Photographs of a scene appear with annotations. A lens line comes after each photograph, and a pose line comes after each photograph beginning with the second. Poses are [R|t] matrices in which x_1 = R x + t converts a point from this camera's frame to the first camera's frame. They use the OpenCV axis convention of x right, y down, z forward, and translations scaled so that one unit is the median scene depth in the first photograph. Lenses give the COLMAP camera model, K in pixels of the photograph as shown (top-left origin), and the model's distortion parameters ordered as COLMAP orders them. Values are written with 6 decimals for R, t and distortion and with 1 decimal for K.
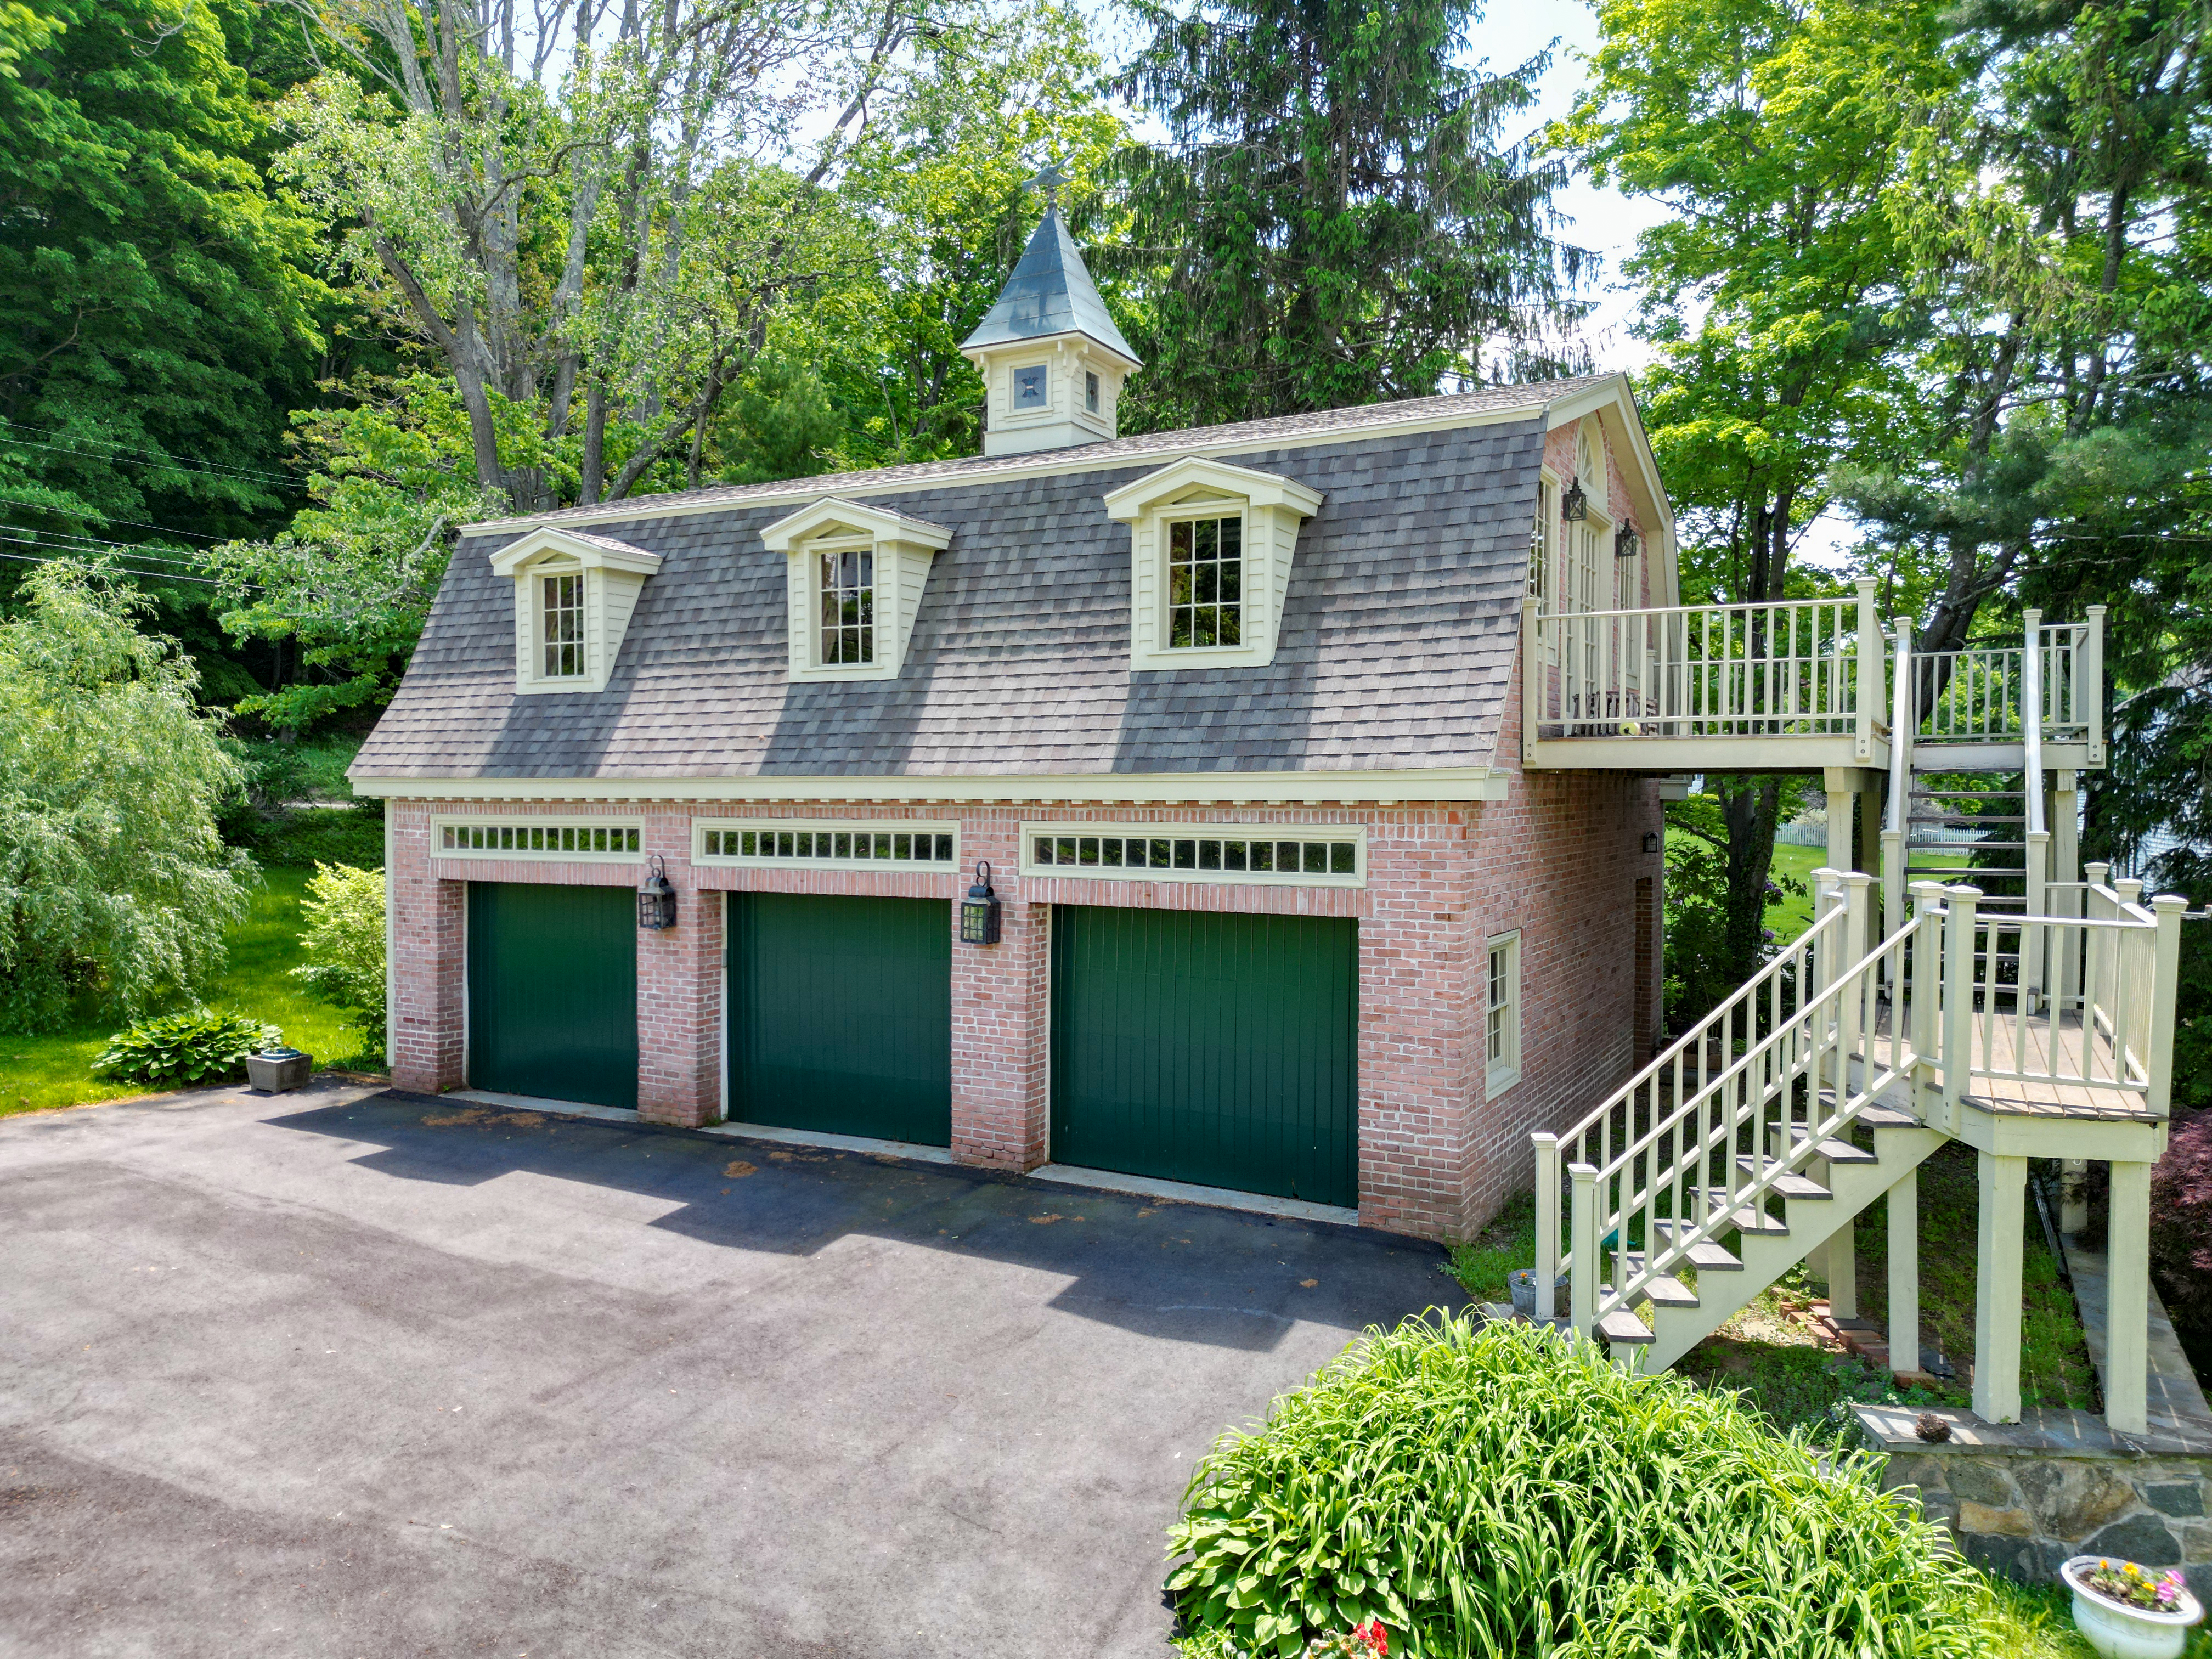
lens RADIAL K [[1520.6, 0, 1106.0], [0, 1520.6, 829.5], [0, 0, 1]] dist [0.075607, -0.074028]
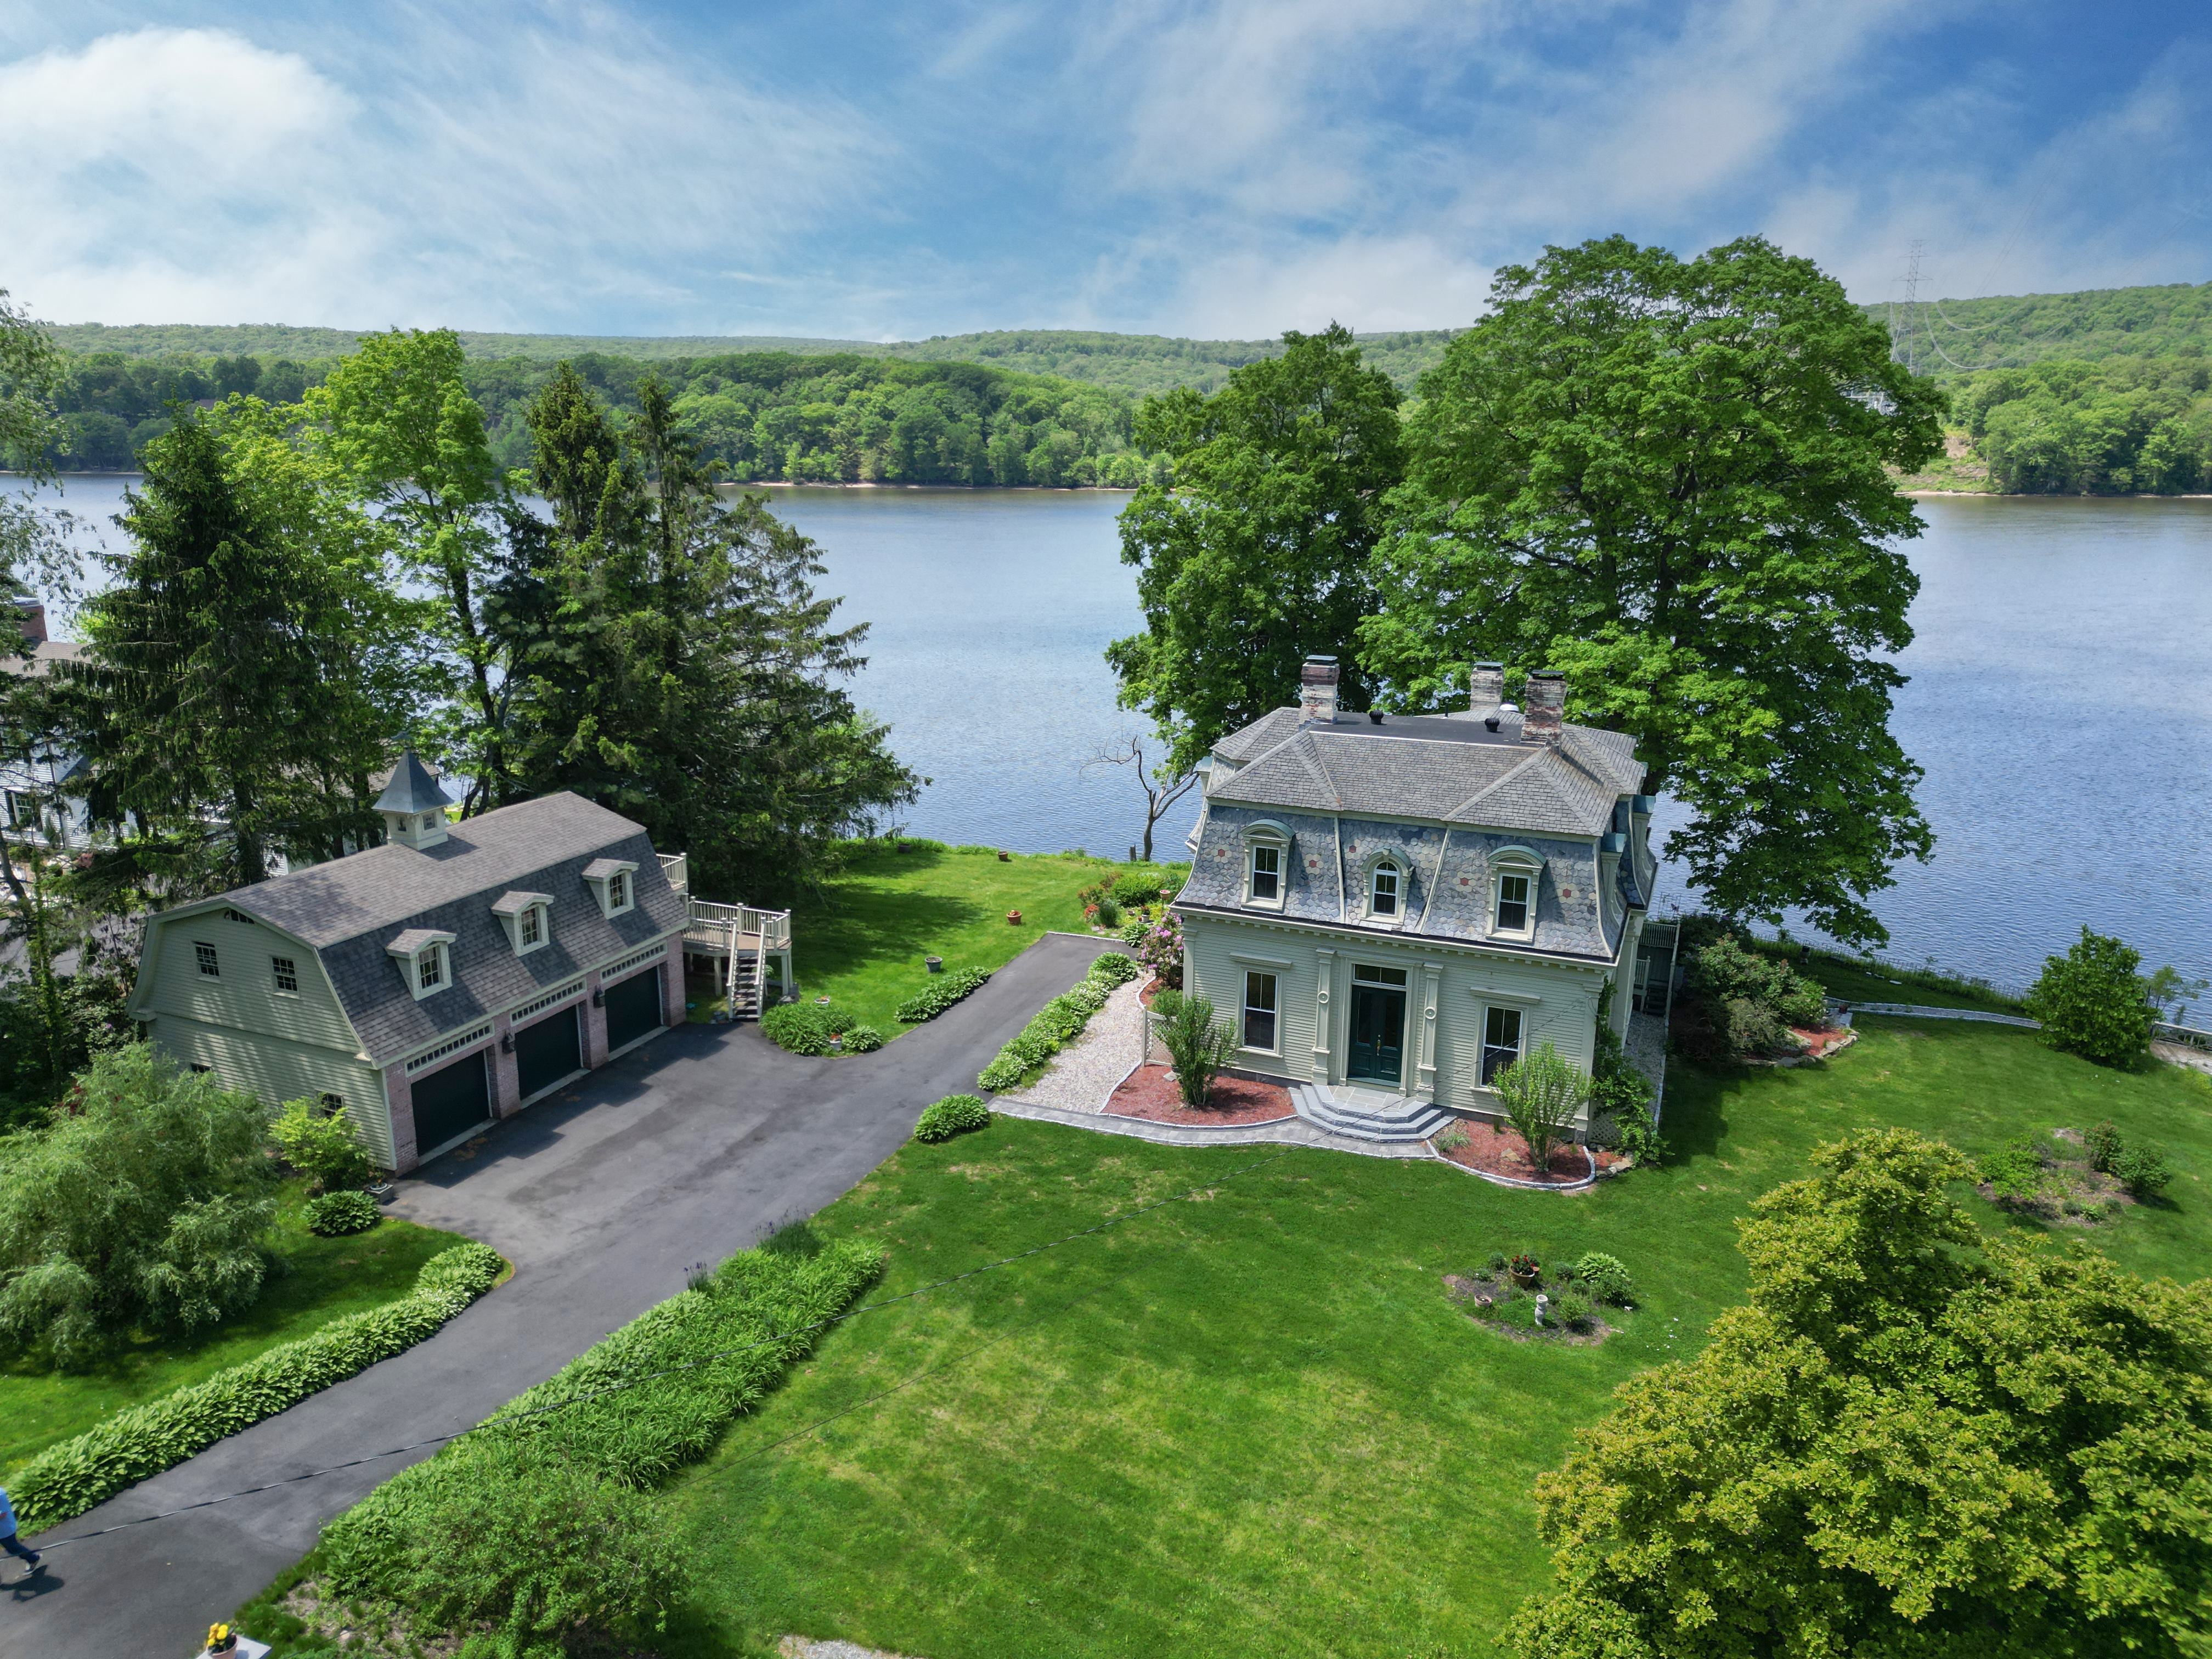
lens RADIAL K [[1520.6, 0, 1106.0], [0, 1520.6, 829.5], [0, 0, 1]] dist [0.075607, -0.074028]
pose [[-0.125339, -0.260104, 0.957411, -3.711729], [0.012380, 0.964536, 0.263660, -1.307220], [-0.992037, 0.044900, -0.117674, 0.252091]]
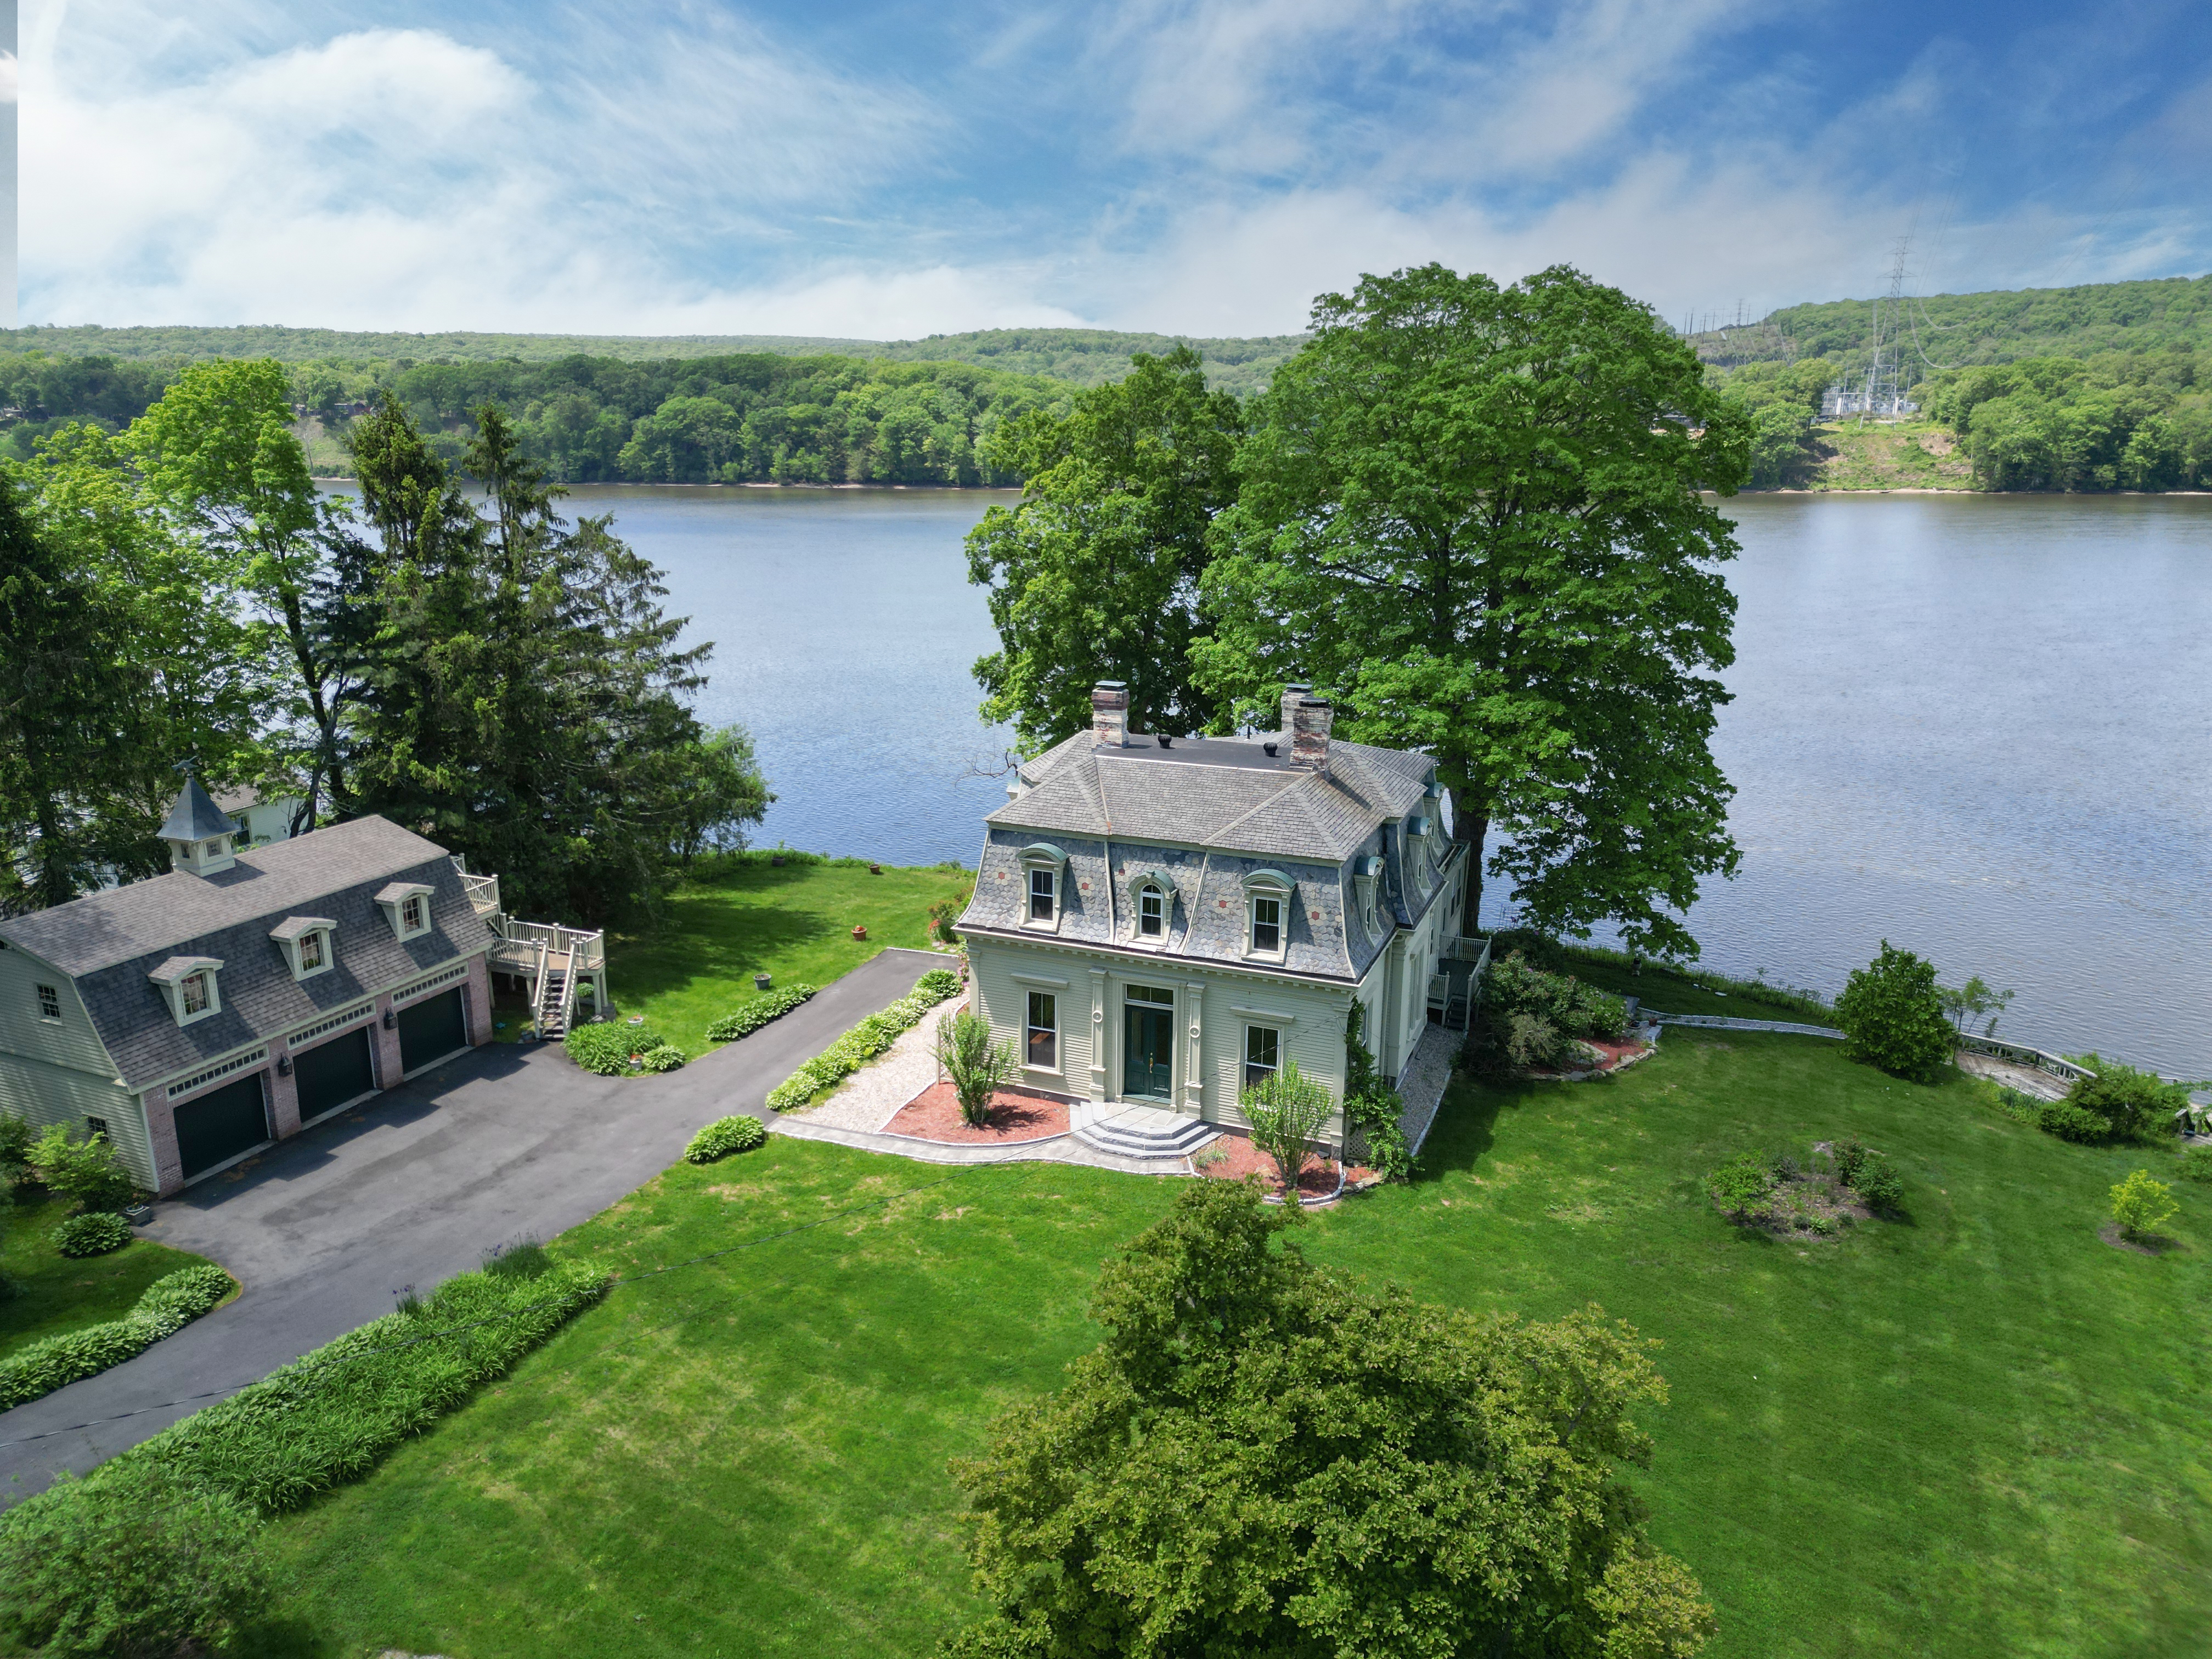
lens RADIAL K [[1520.6, 0, 1106.0], [0, 1520.6, 829.5], [0, 0, 1]] dist [0.075607, -0.074028]
pose [[-0.122994, -0.261348, 0.957377, -3.846161], [0.015770, 0.964065, 0.265199, -1.384417], [-0.992282, 0.047716, -0.114453, -0.294353]]
